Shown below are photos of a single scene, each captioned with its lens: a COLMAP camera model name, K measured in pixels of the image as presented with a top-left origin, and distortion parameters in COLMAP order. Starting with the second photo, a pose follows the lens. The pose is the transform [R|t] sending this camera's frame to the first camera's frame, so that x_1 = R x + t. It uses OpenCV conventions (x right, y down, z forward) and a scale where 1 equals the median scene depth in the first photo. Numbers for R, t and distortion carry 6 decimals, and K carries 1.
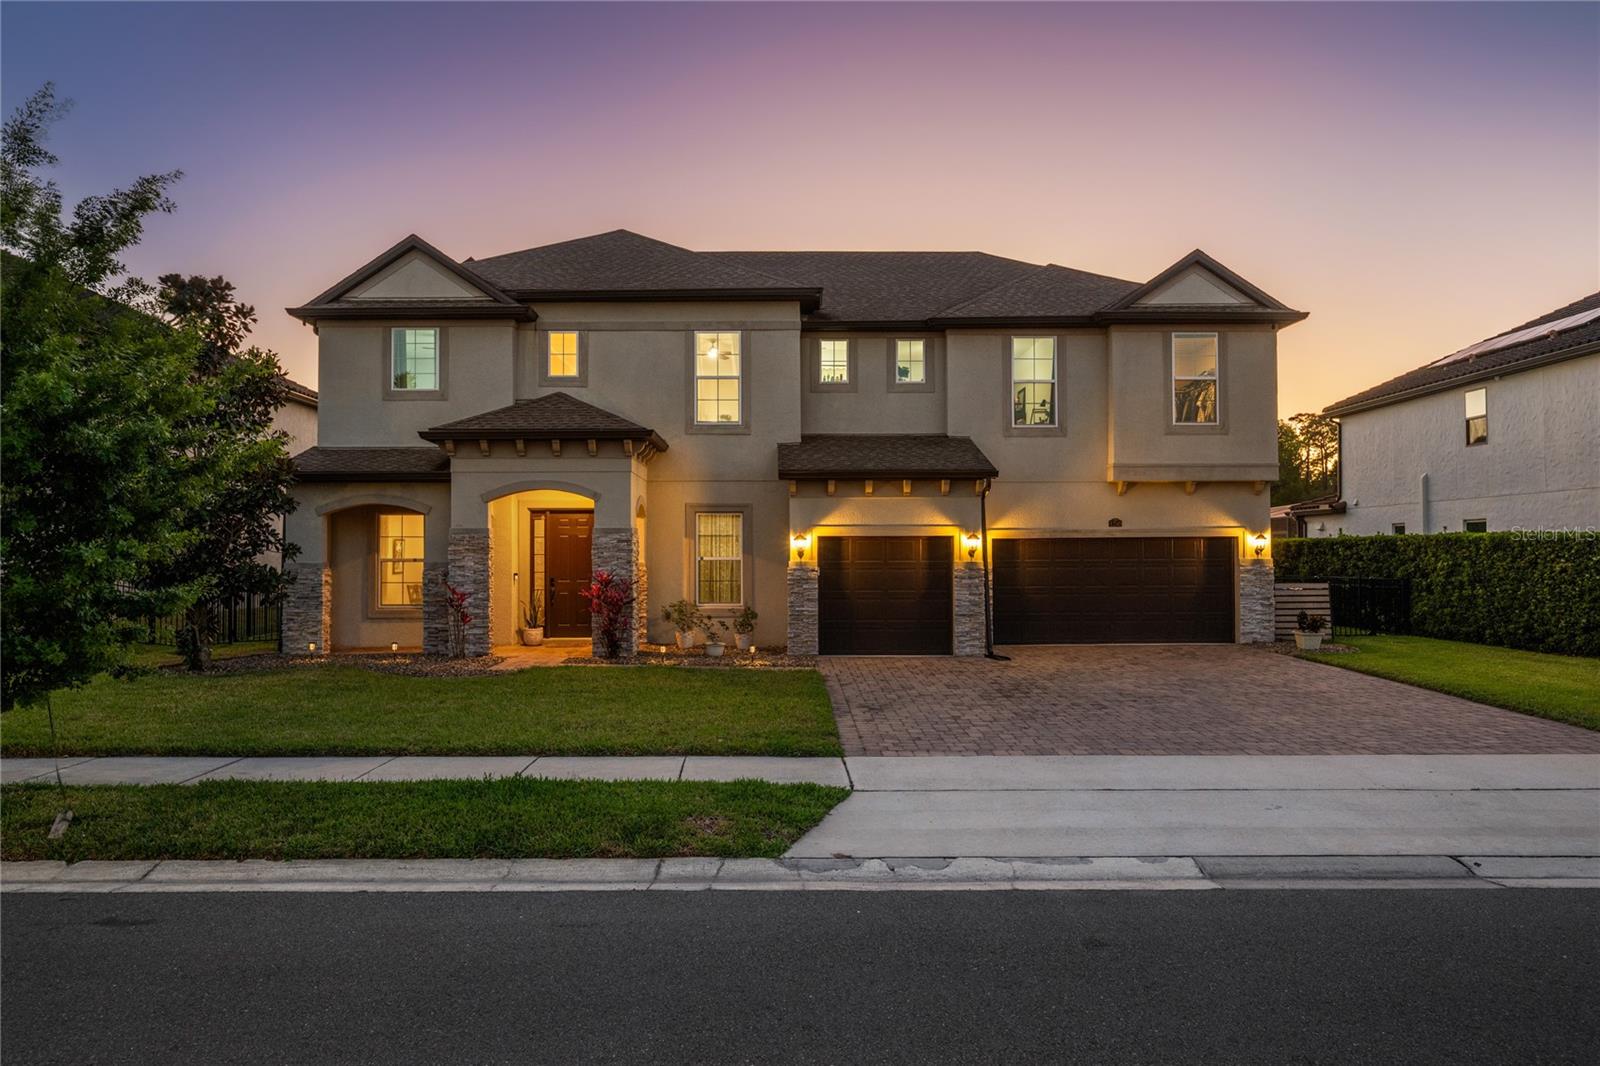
lens RADIAL K [[1087.0, 0, 796.9], [0, 1087.0, 535.9], [0, 0, 1]] dist [-0.008280, -0.000236]
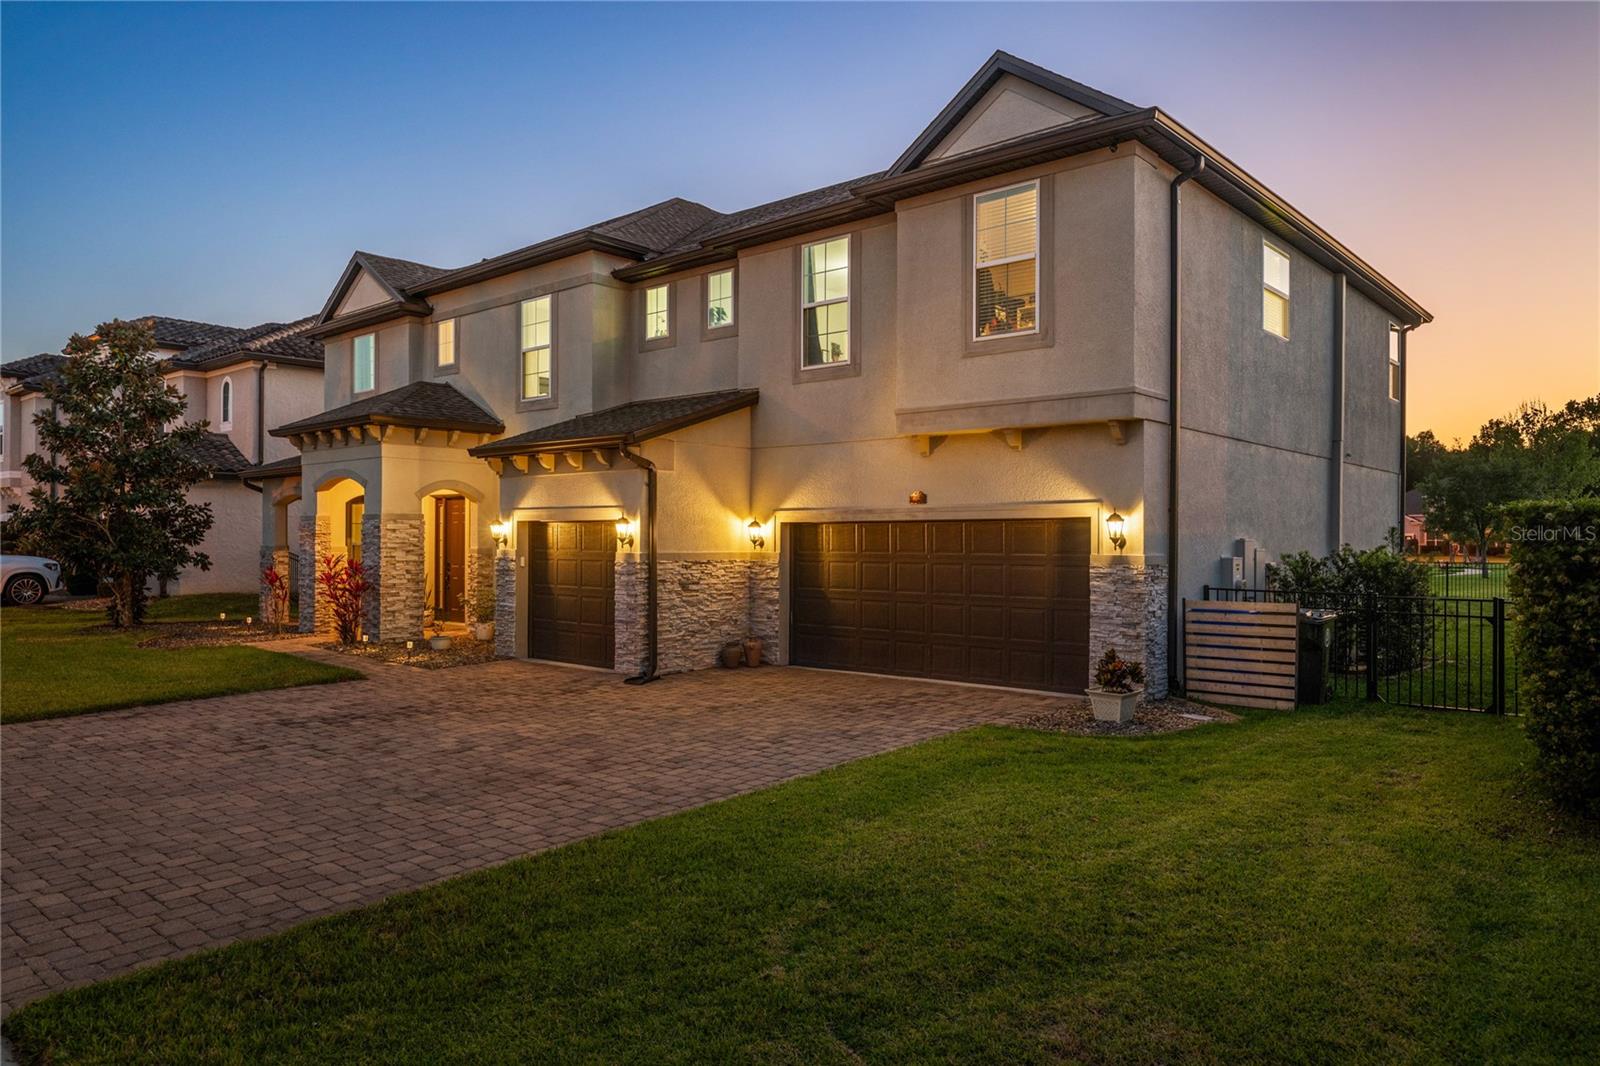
lens RADIAL K [[1087.0, 0, 799.8], [0, 1087.0, 540.0], [0, 0, 1]] dist [-0.008280, -0.000236]
pose [[0.736172, 0.005485, -0.676772, 0.713787], [0.006074, 0.999873, 0.014711, 0.003649], [0.676767, -0.014941, 0.736045, 0.473504]]
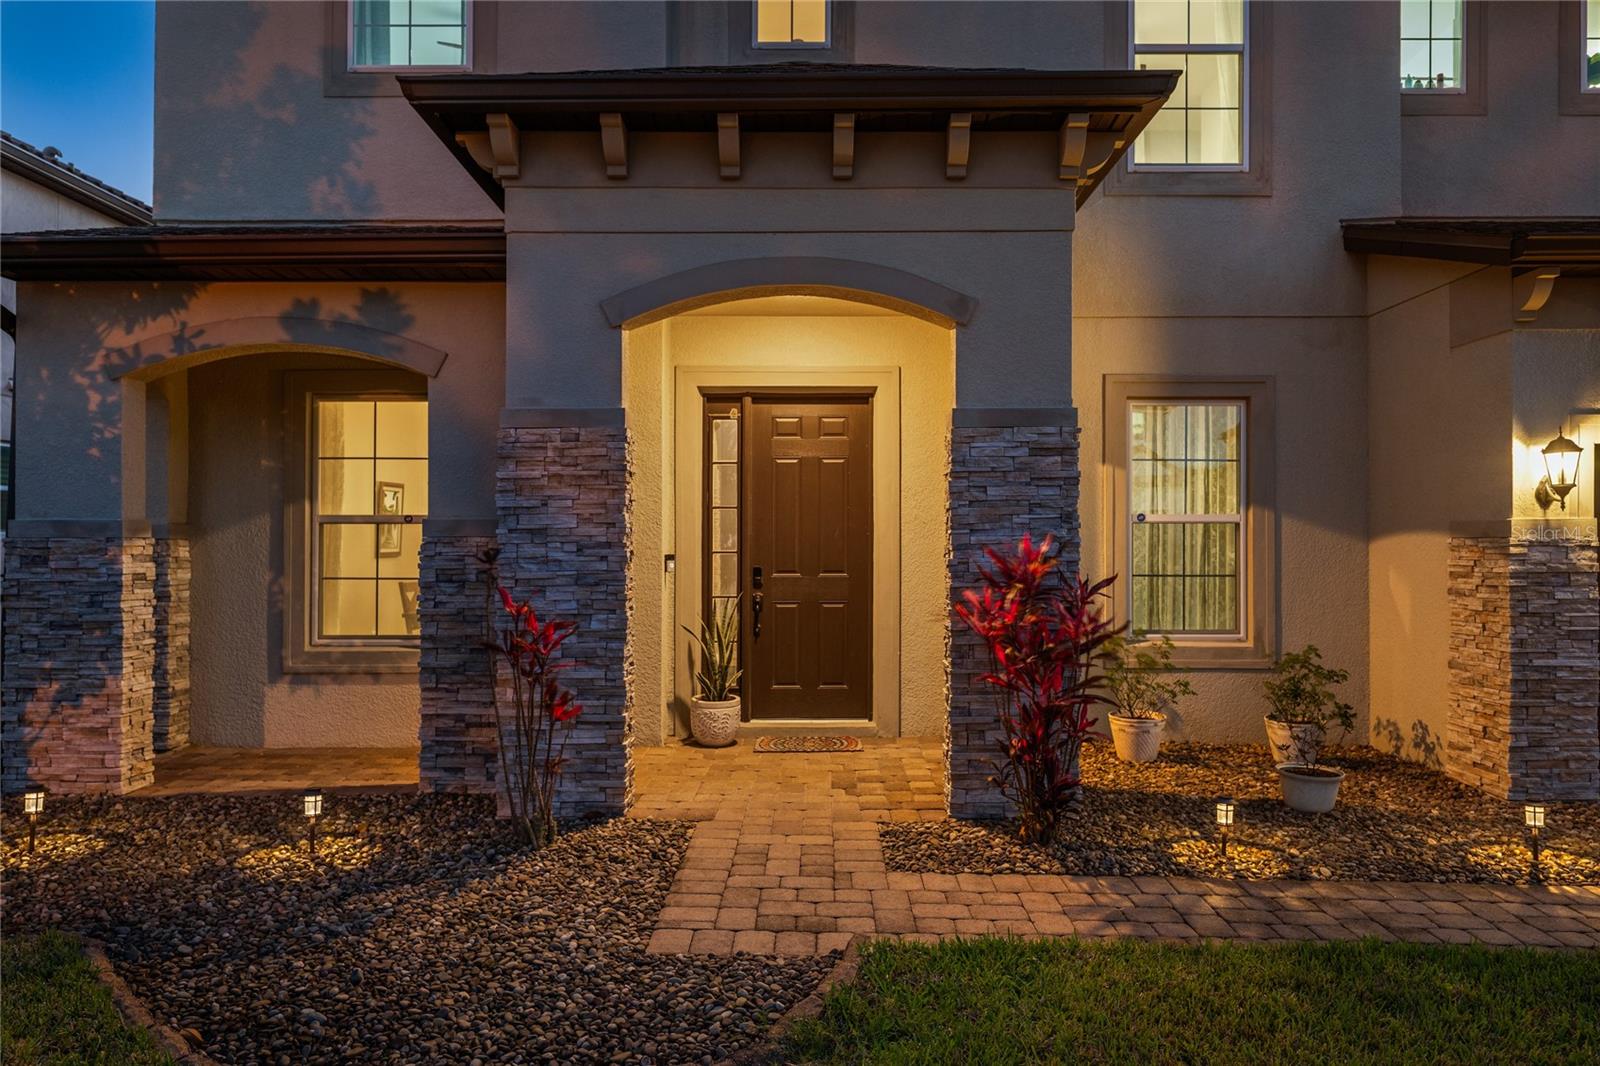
lens RADIAL K [[1087.0, 0, 798.8], [0, 1087.0, 531.4], [0, 0, 1]] dist [-0.008280, -0.000236]
pose [[0.999464, 0.001934, -0.032674, -0.197423], [-0.001683, 0.999969, 0.007715, 0.022926], [0.032688, -0.007655, 0.999436, 0.608705]]
